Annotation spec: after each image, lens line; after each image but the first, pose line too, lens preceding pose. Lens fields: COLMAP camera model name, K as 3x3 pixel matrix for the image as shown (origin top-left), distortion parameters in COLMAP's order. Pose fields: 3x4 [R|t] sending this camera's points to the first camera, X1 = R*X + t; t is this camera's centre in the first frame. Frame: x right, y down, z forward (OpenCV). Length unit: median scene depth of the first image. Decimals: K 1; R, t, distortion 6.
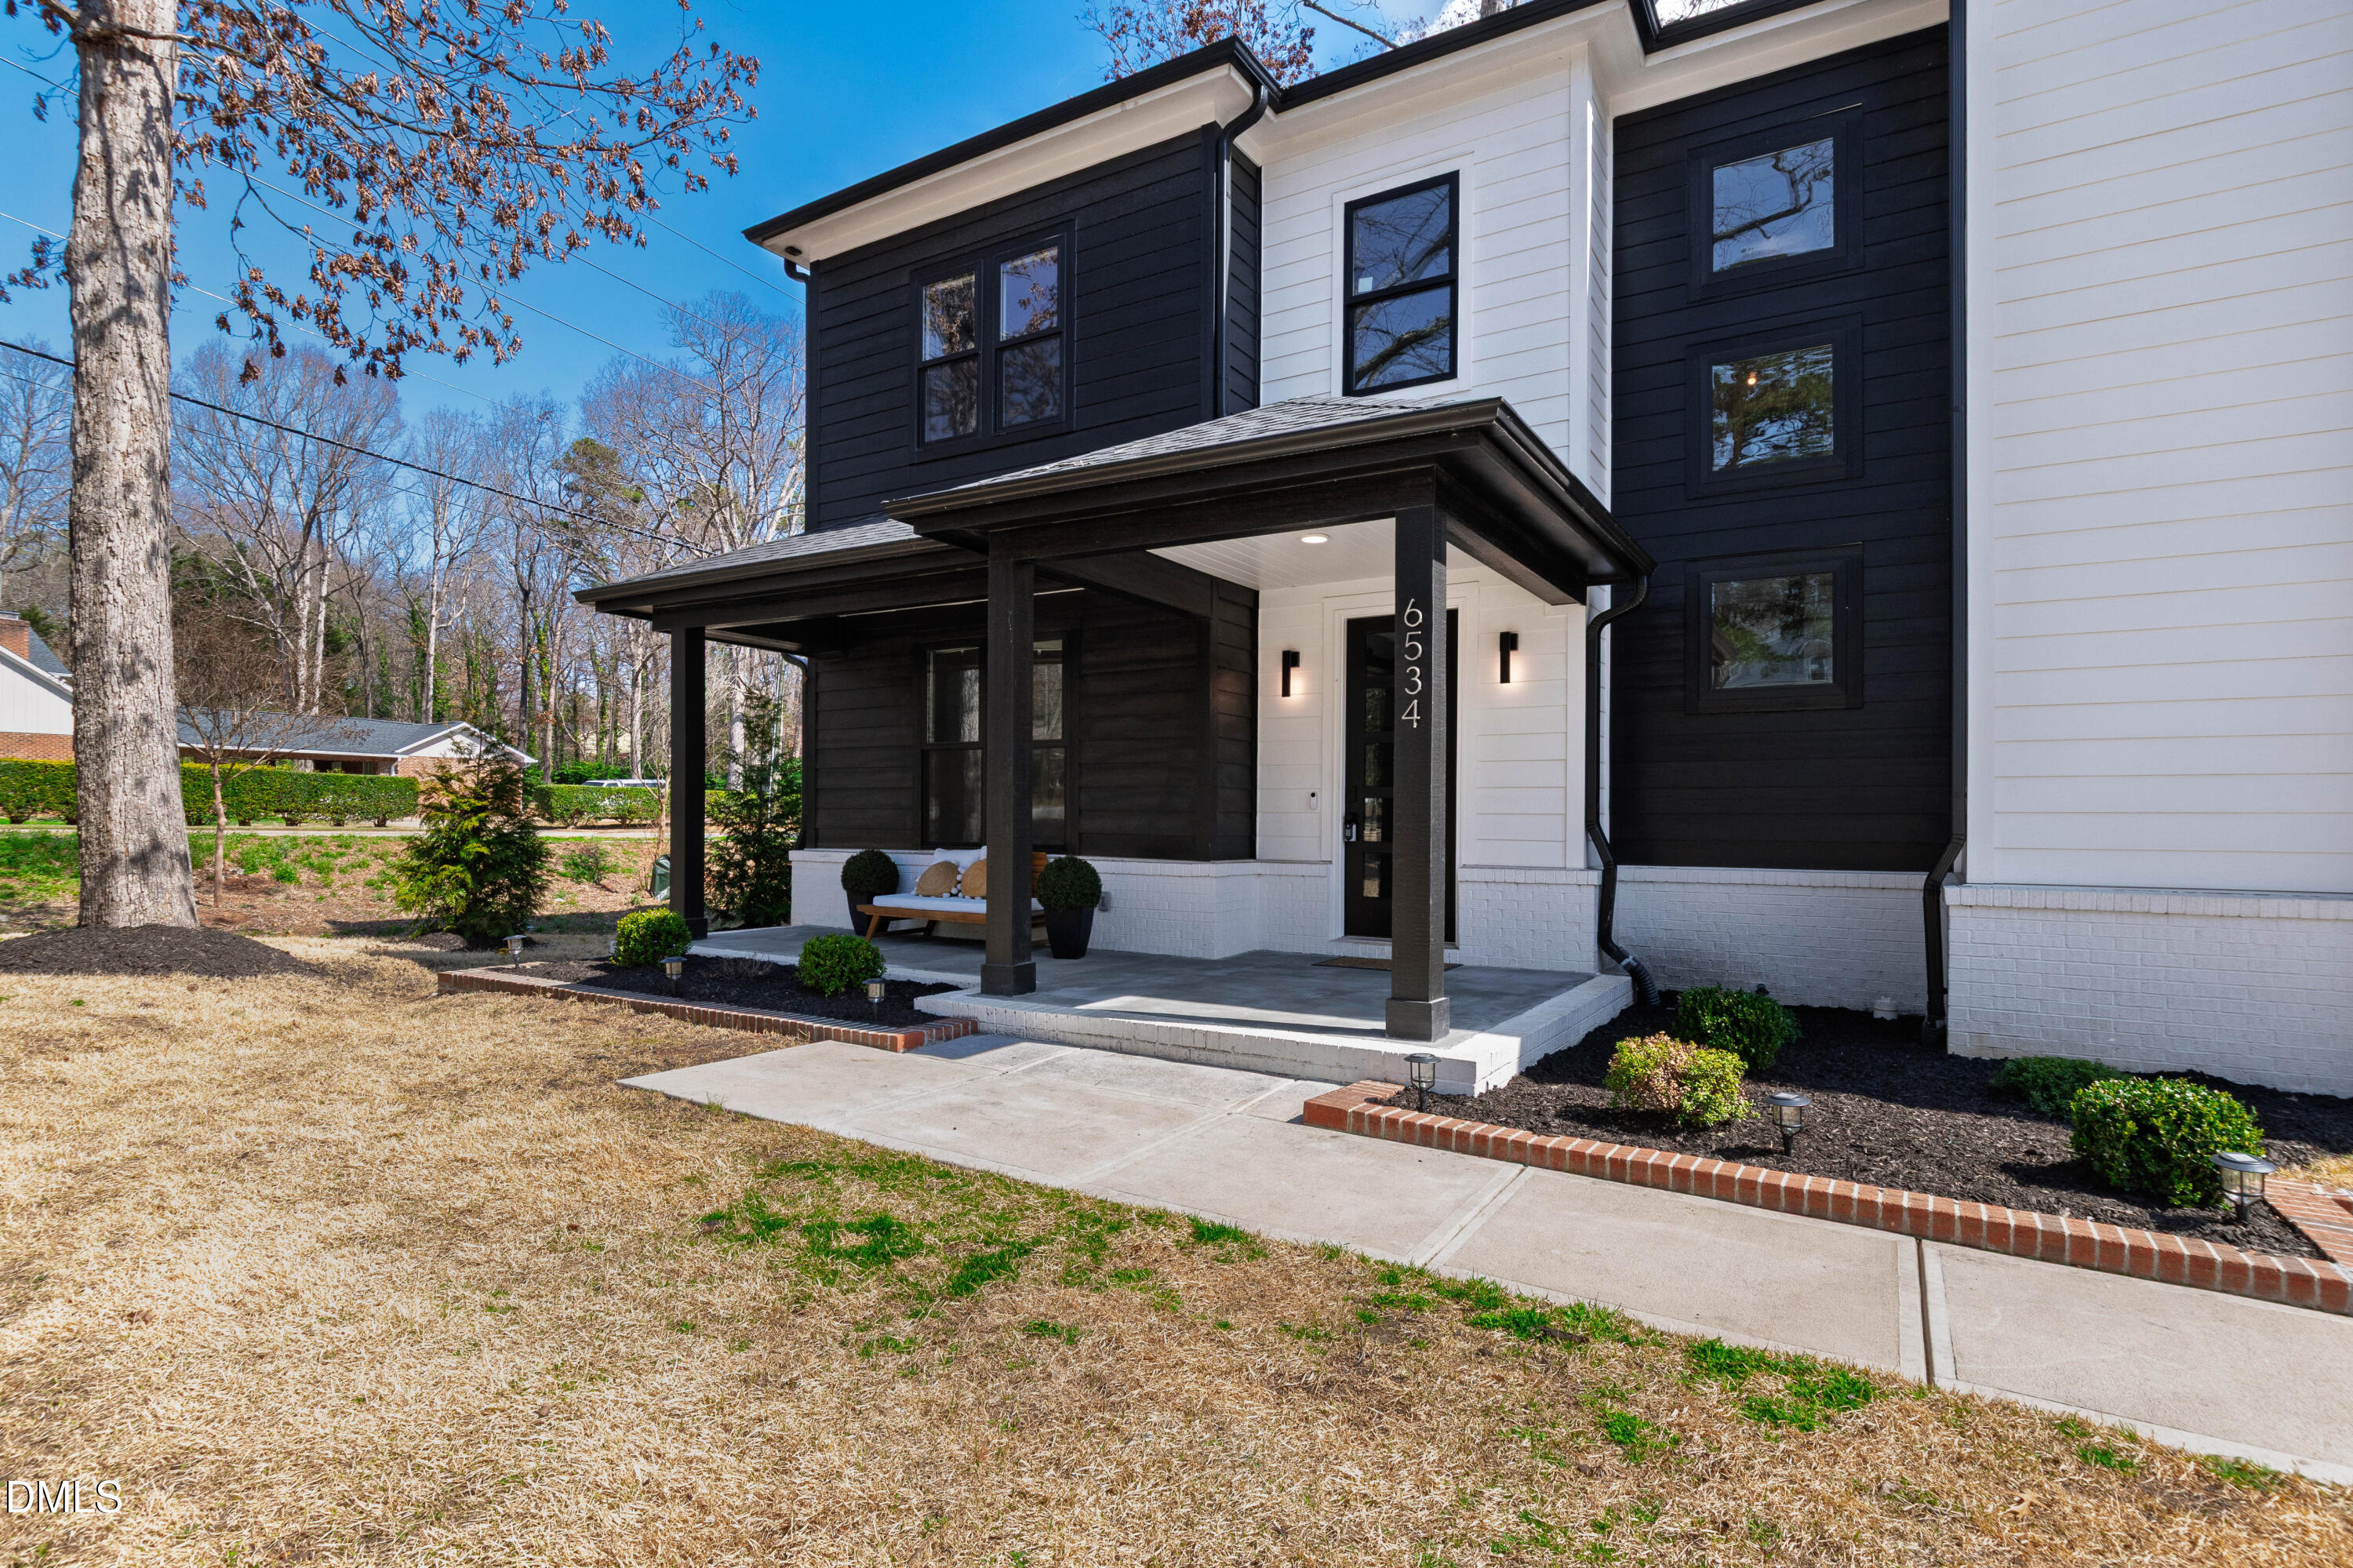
lens RADIAL K [[1209.3, 0, 1170.3], [0, 1209.3, 789.6], [0, 0, 1]] dist [-0.001004, -0.000821]
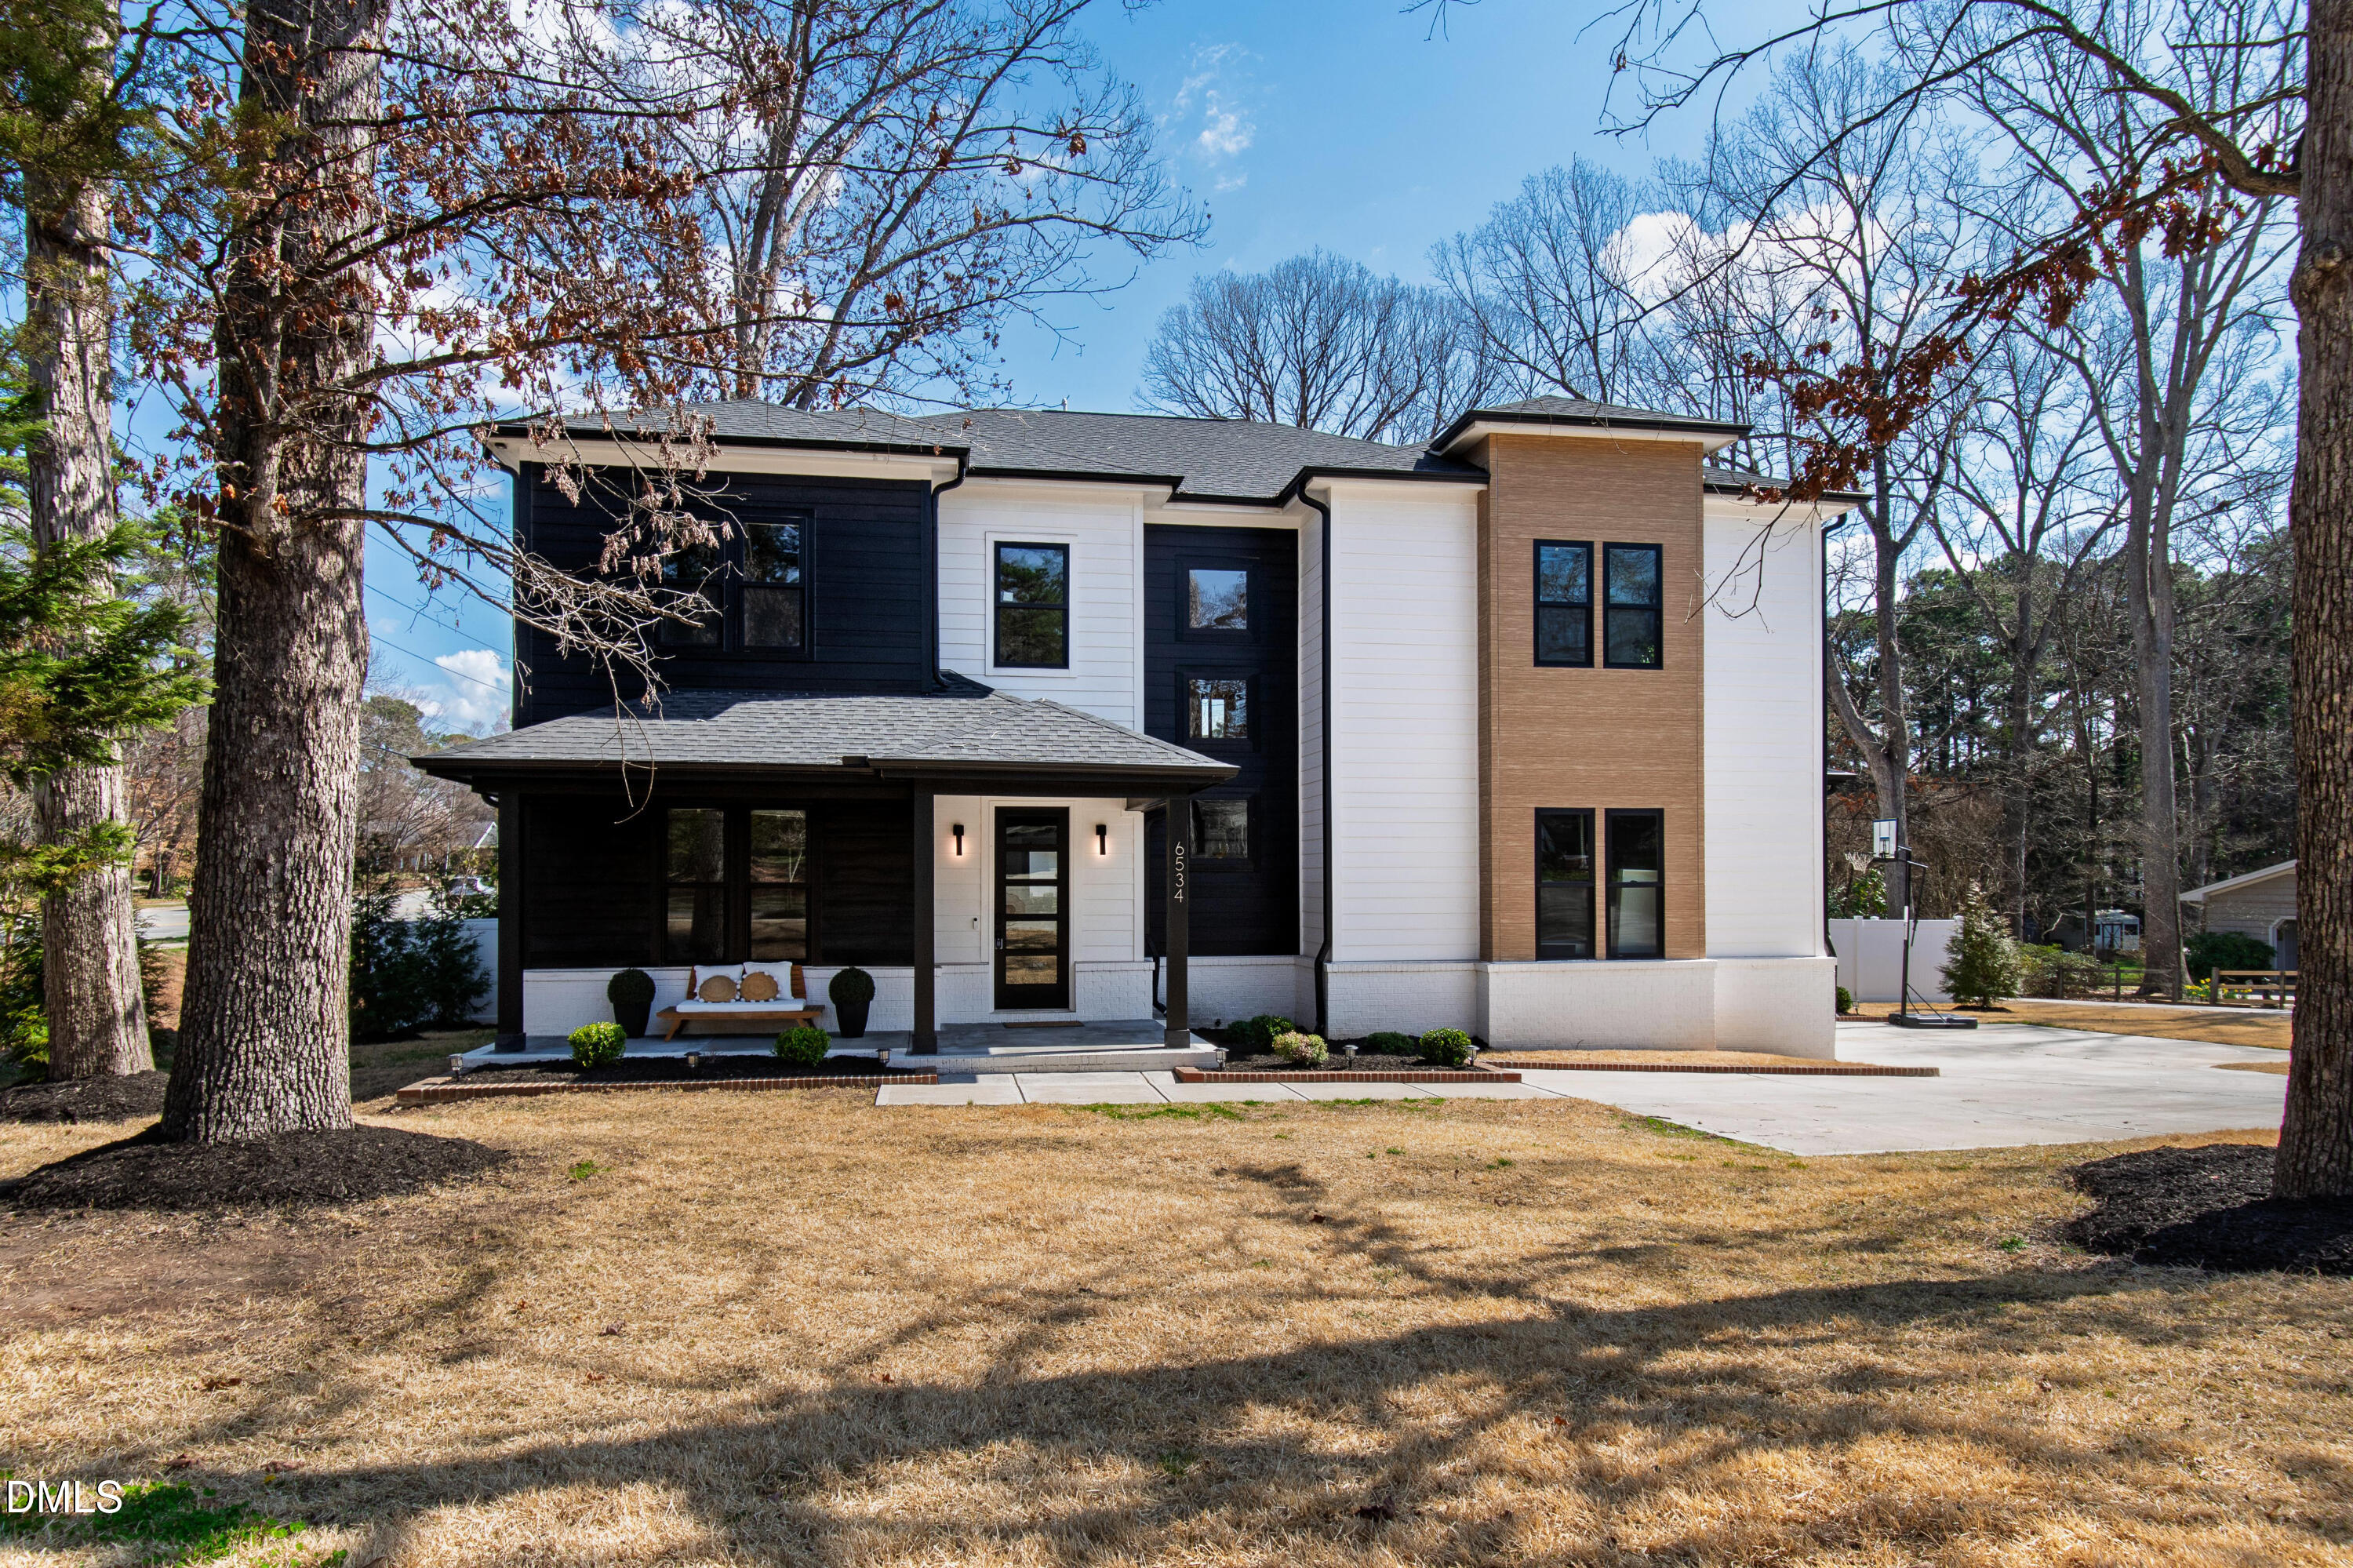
lens RADIAL K [[1377.8, 0, 1173.9], [0, 1377.8, 848.5], [0, 0, 1]] dist [0.004442, 0.000541]
pose [[0.755344, 0.009007, 0.655266, -0.841122], [-0.008002, 0.999958, -0.004520, -0.080503], [-0.655279, -0.001829, 0.755385, -0.495069]]
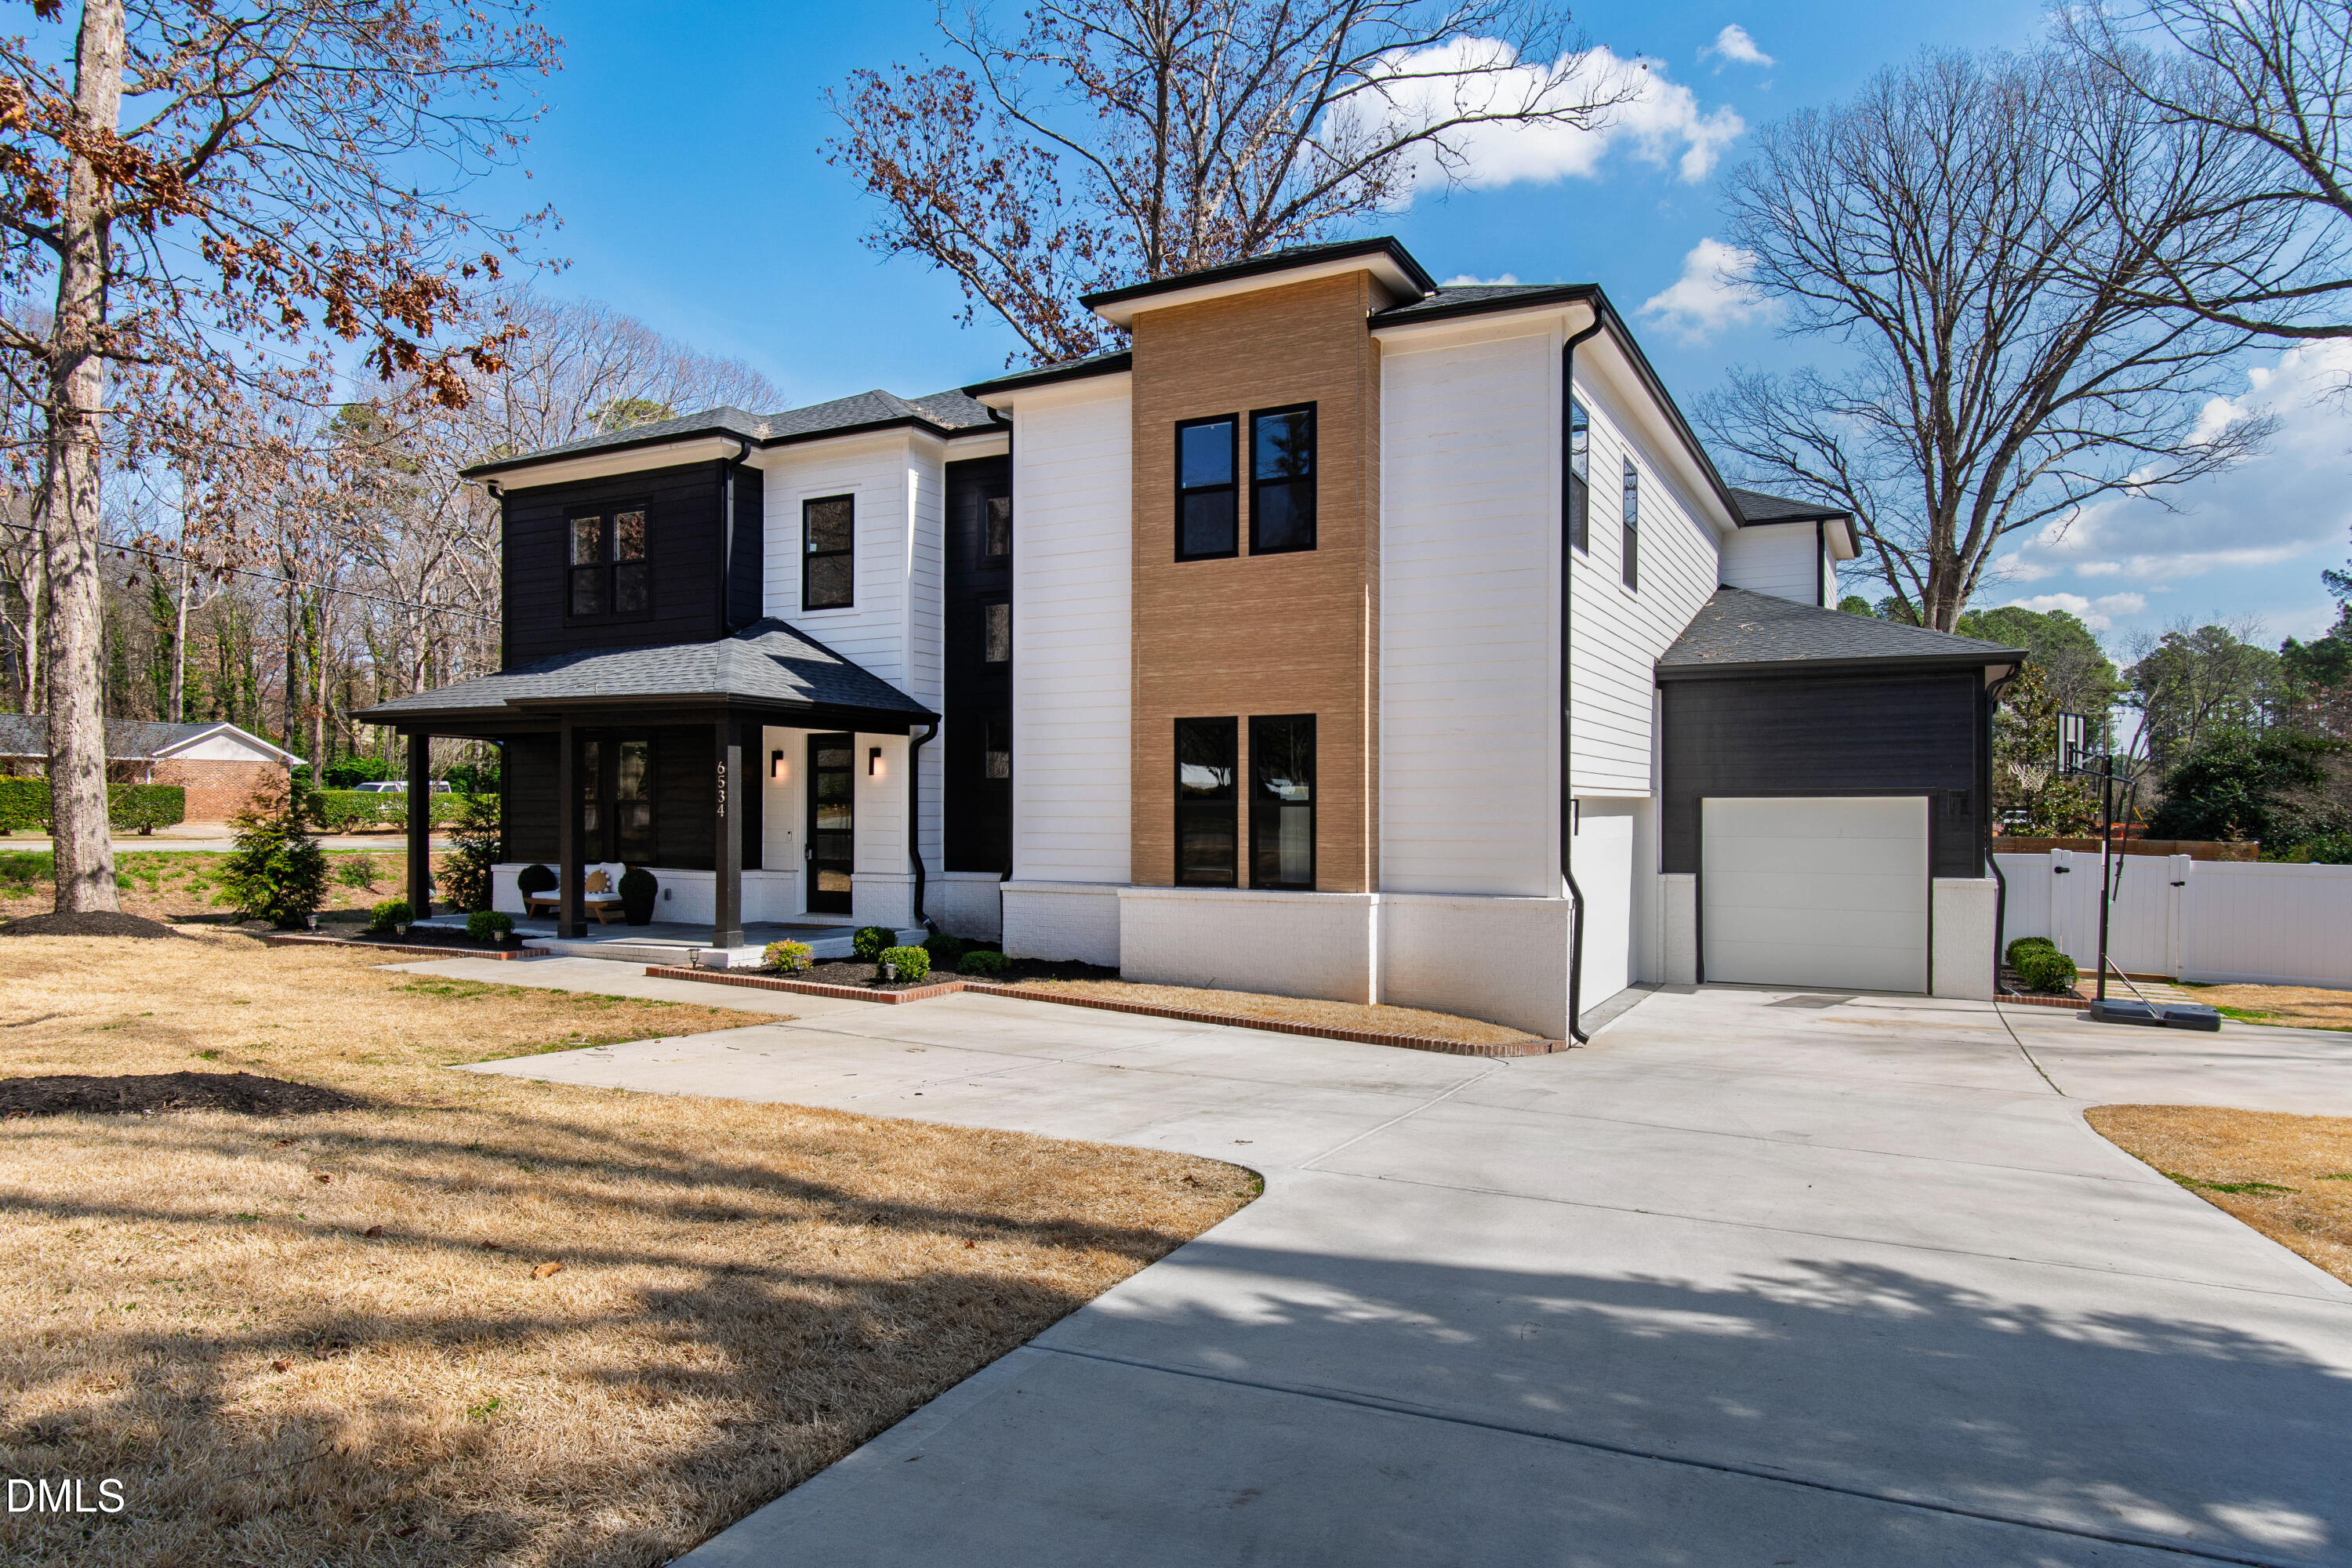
lens RADIAL K [[1389.9, 0, 1176.0], [0, 1389.9, 784.0], [0, 0, 1]] dist [0.022244, -0.000255]
pose [[0.997149, -0.001191, 0.075453, 0.529435], [0.000843, 0.999989, 0.004645, -0.075599], [-0.075458, -0.004568, 0.997139, -1.070007]]
